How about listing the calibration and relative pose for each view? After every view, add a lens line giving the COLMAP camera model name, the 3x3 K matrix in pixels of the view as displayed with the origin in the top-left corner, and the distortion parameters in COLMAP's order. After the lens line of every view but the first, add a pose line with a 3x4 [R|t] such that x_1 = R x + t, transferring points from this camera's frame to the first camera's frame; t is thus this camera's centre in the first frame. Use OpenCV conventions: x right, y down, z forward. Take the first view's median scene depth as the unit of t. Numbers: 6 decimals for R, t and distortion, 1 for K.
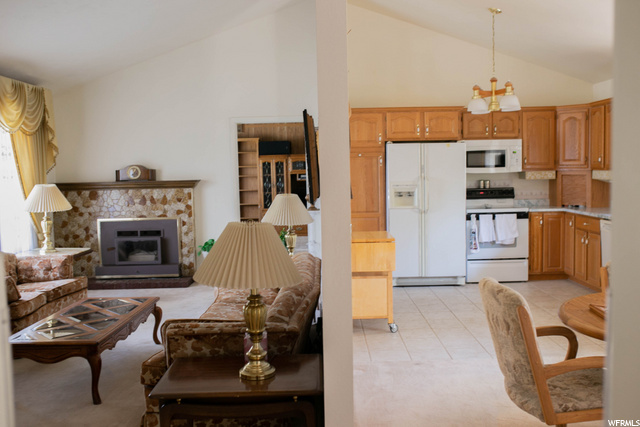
lens RADIAL K [[617.6, 0, 320.2], [0, 617.6, 215.9], [0, 0, 1]] dist [-0.046936, 0.000000]
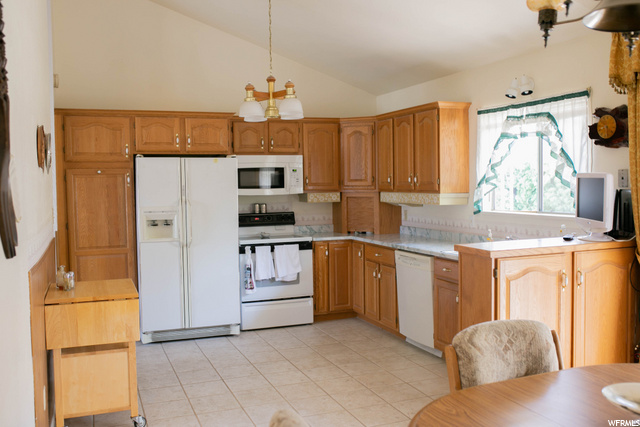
lens RADIAL K [[617.6, 0, 321.4], [0, 617.6, 214.2], [0, 0, 1]] dist [-0.046936, 0.000000]
pose [[0.933572, -0.010560, 0.358235, 0.048317], [0.022246, 0.999346, -0.028515, -0.019500], [-0.357699, 0.034590, 0.933196, 0.205873]]
